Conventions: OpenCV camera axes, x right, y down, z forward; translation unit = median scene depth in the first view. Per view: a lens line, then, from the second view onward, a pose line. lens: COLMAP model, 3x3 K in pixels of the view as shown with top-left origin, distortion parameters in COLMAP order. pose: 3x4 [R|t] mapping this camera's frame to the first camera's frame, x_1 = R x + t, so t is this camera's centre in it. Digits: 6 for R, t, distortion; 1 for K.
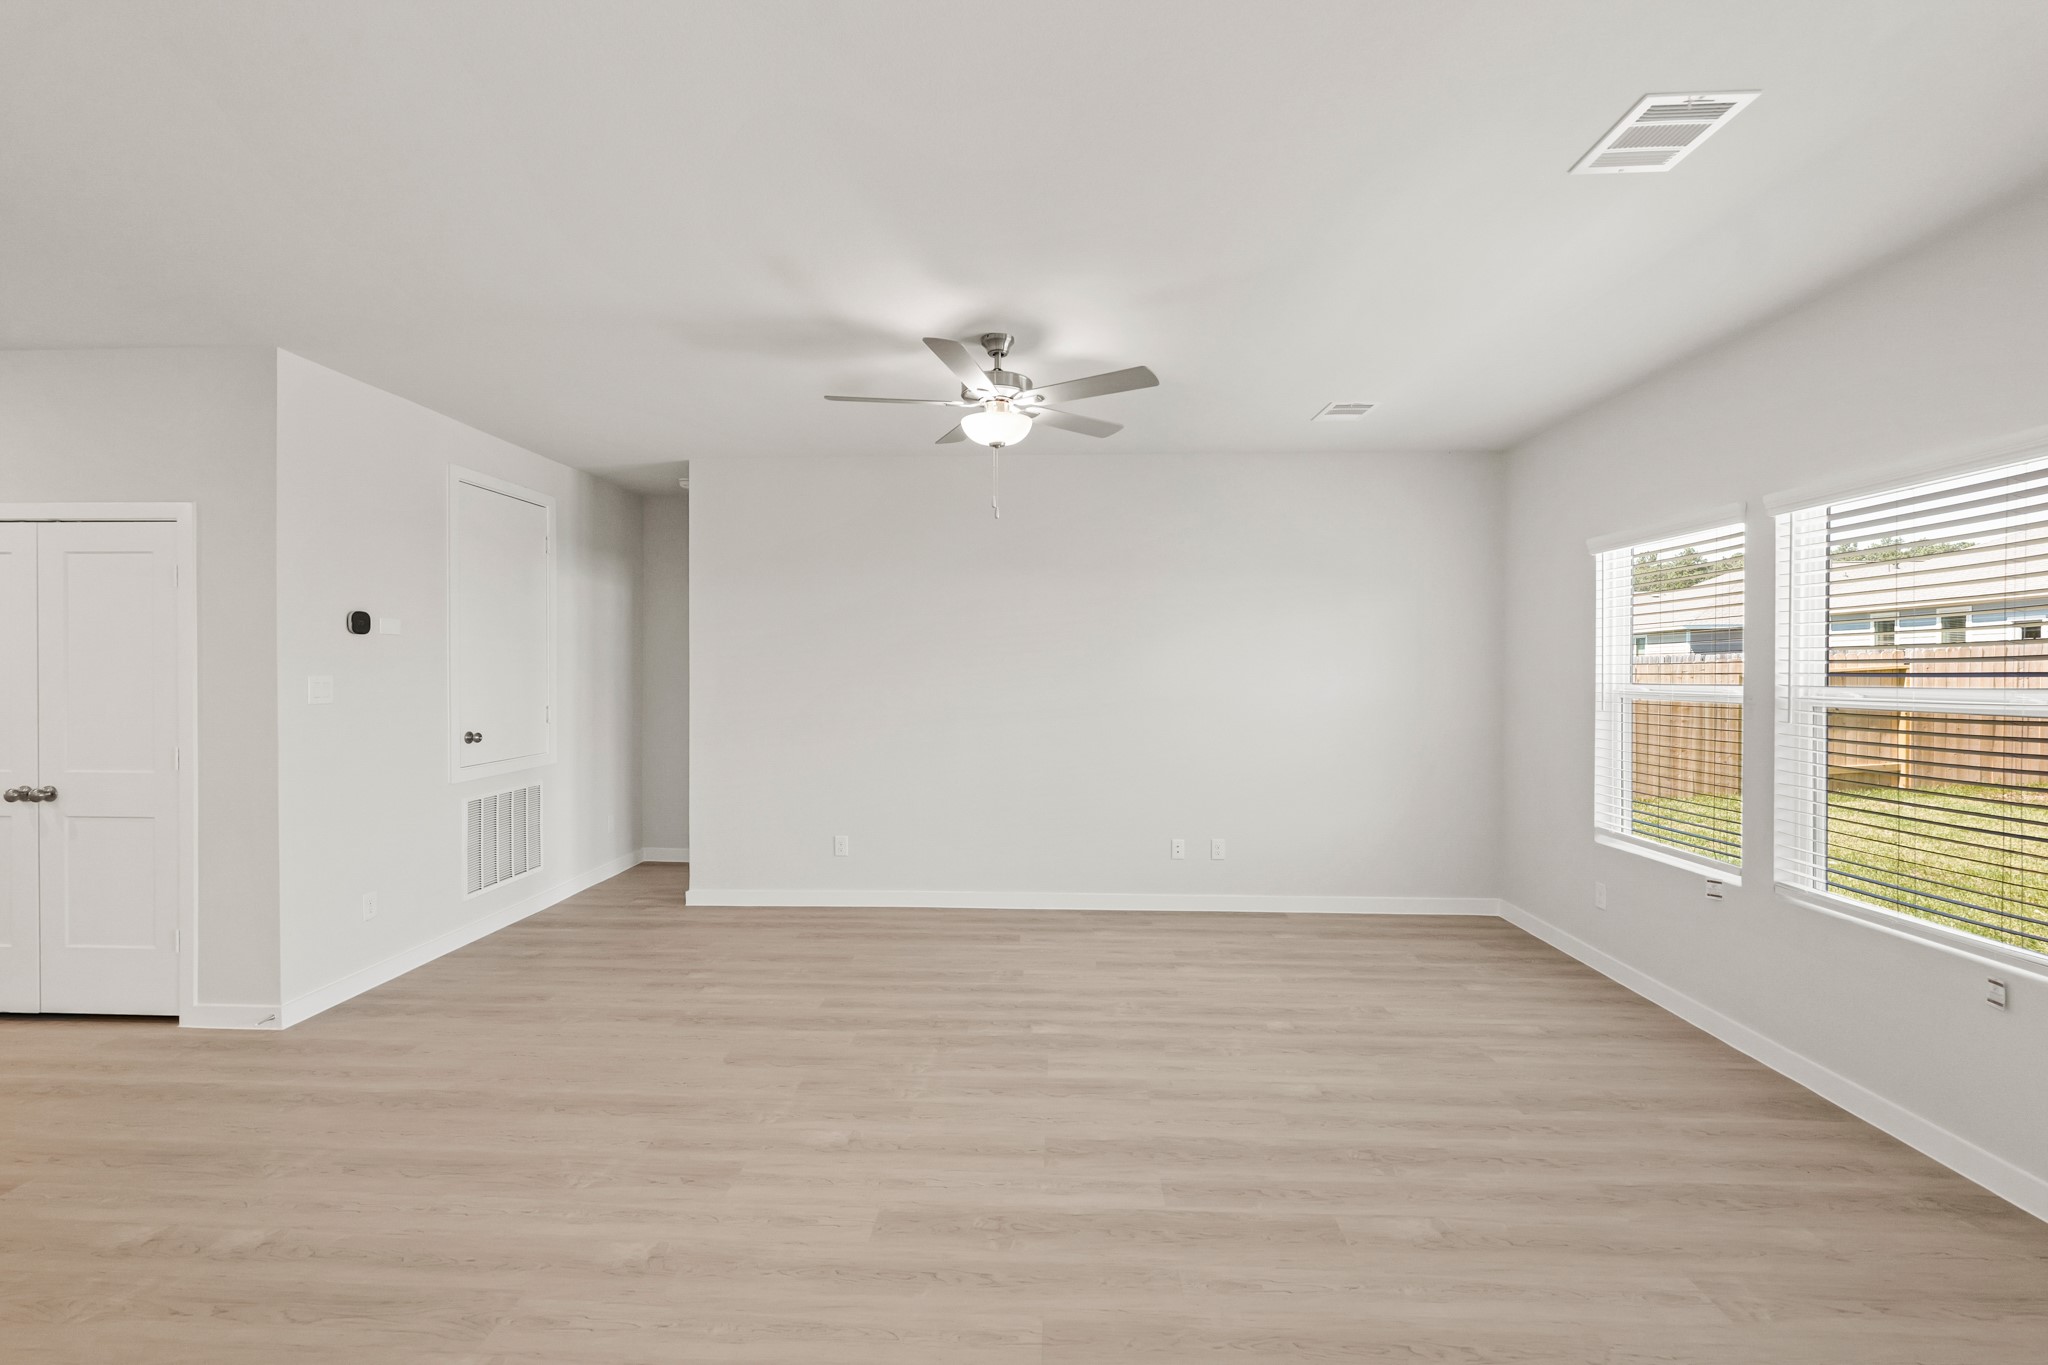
lens RADIAL K [[842.3, 0, 1024.9], [0, 842.3, 670.5], [0, 0, 1]] dist [-0.002620, 0.000851]
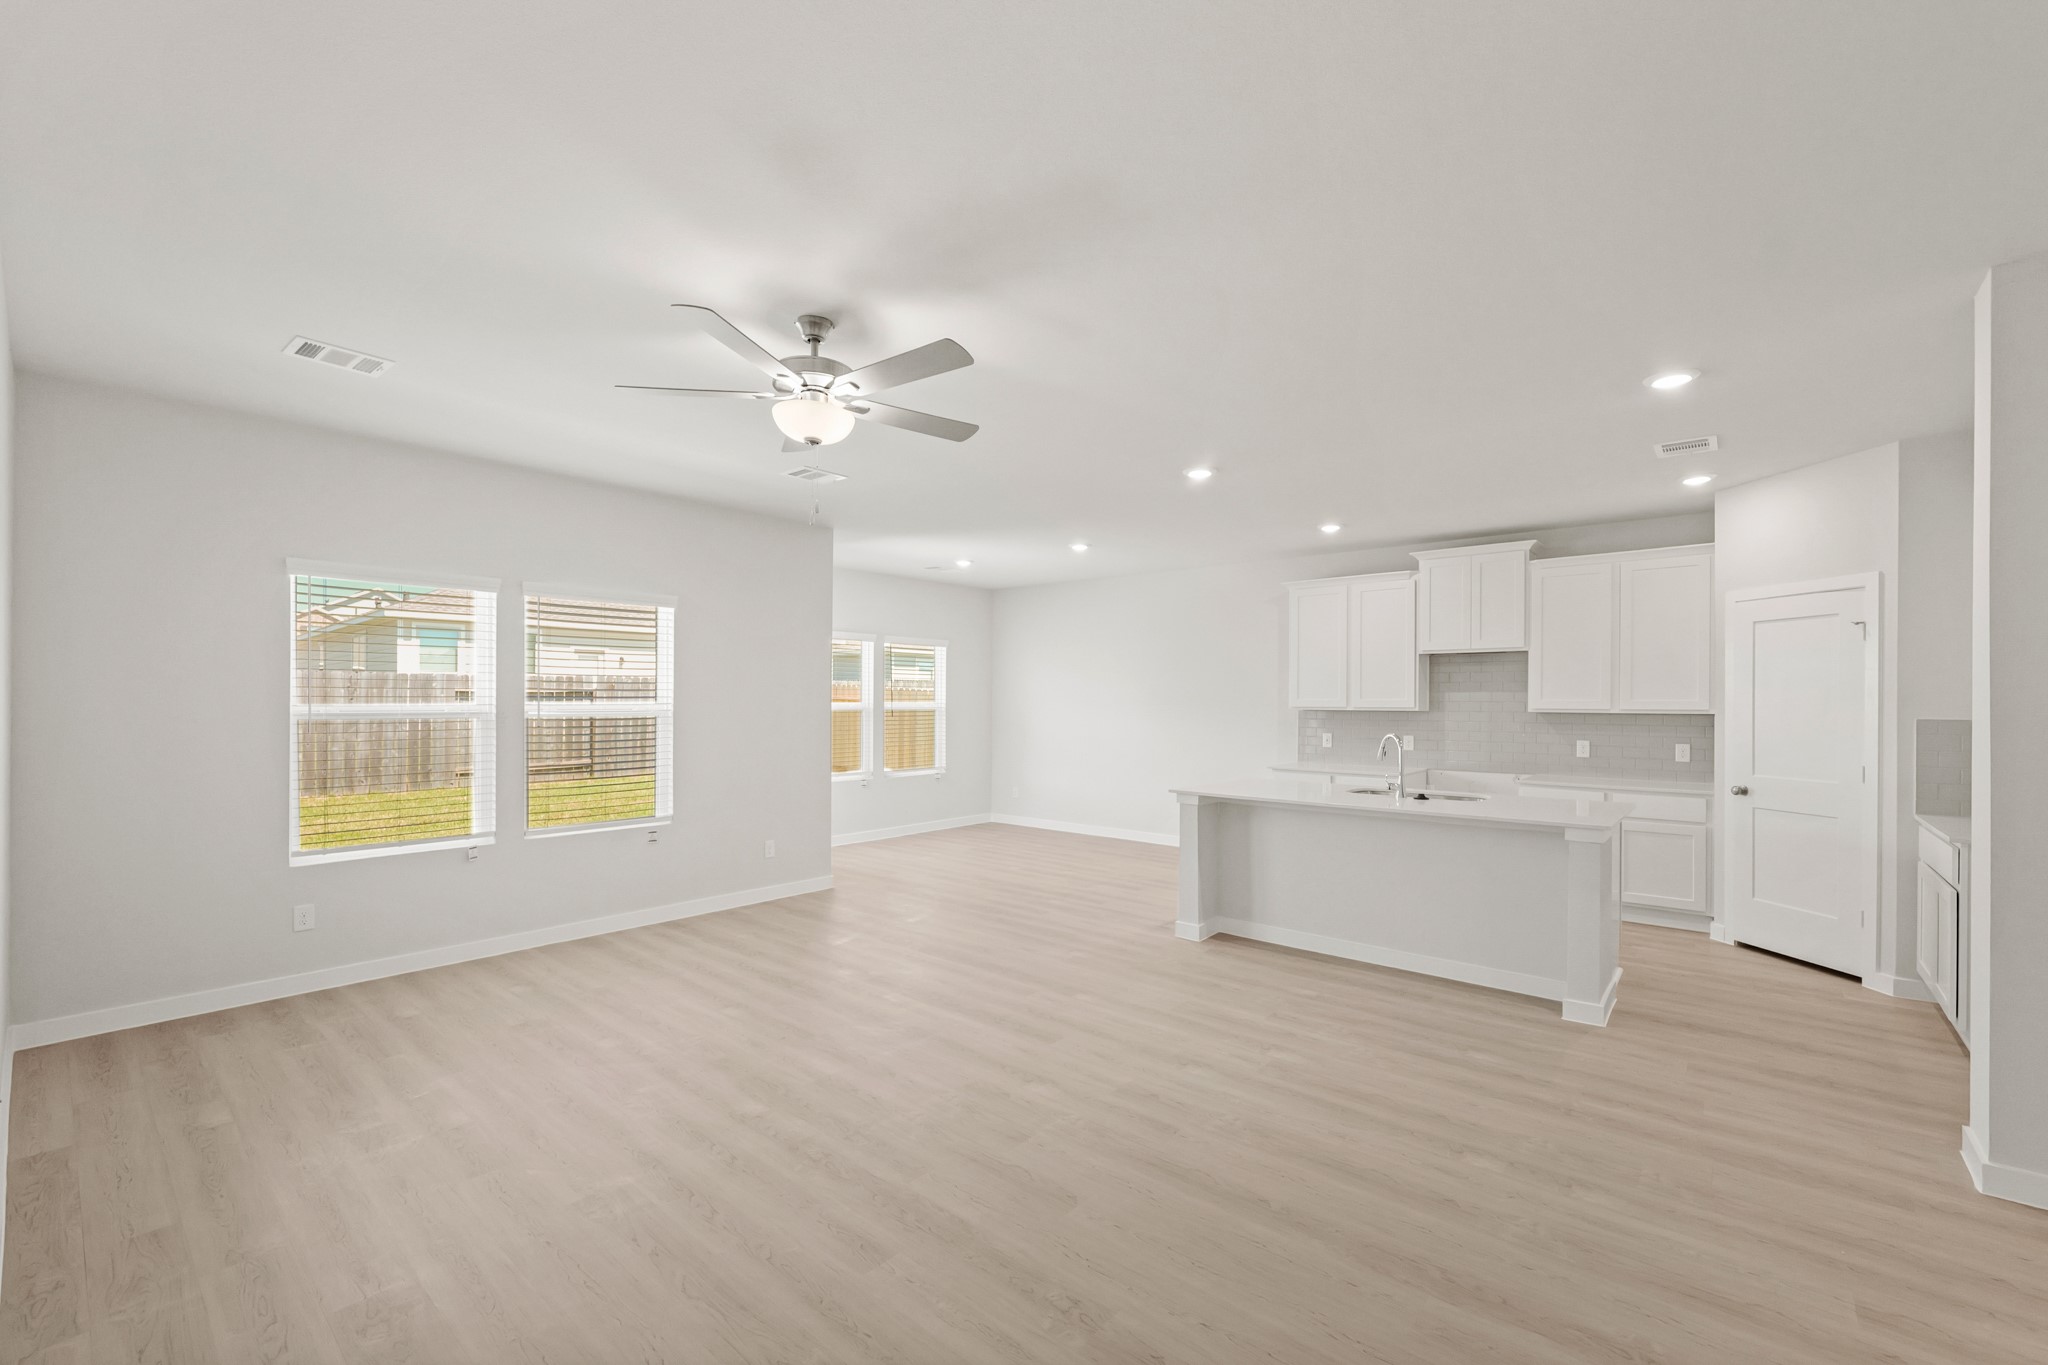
lens RADIAL K [[842.3, 0, 1020.1], [0, 842.3, 696.9], [0, 0, 1]] dist [-0.002620, 0.000851]
pose [[-0.783539, -0.005791, 0.621315, -0.688113], [-0.006728, 0.999977, 0.000836, -0.003316], [-0.621306, -0.003525, -0.783560, 1.418601]]
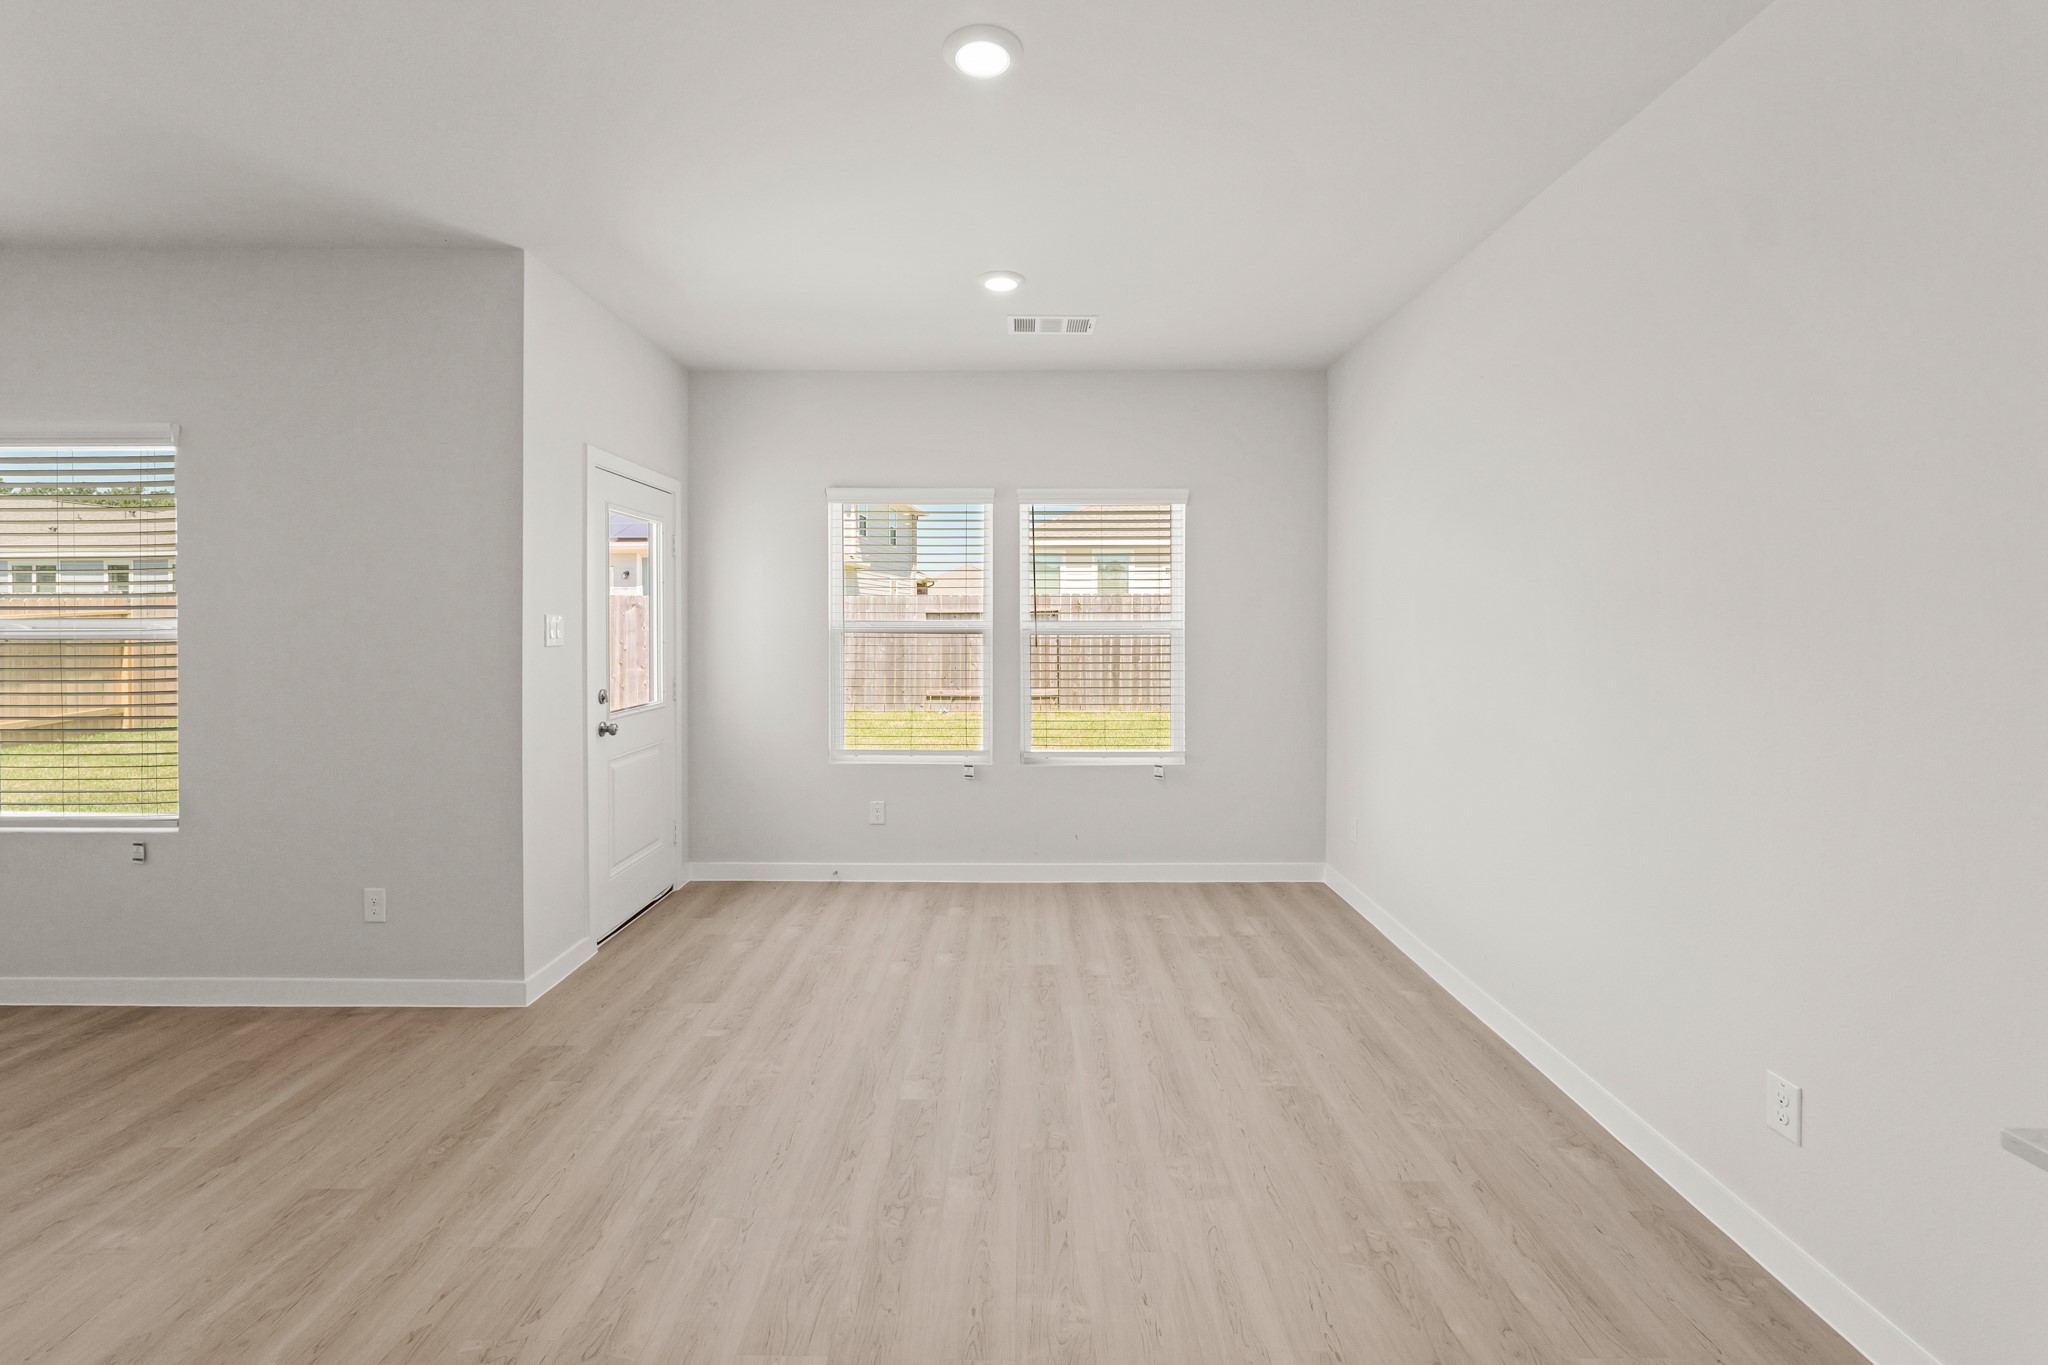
lens RADIAL K [[842.3, 0, 1024.0], [0, 842.3, 635.3], [0, 0, 1]] dist [-0.002620, 0.000851]
pose [[-0.042195, -0.017992, 0.998947, -0.128557], [0.000337, 0.999838, 0.018022, 0.016769], [-0.999109, 0.001098, -0.042182, -0.207383]]
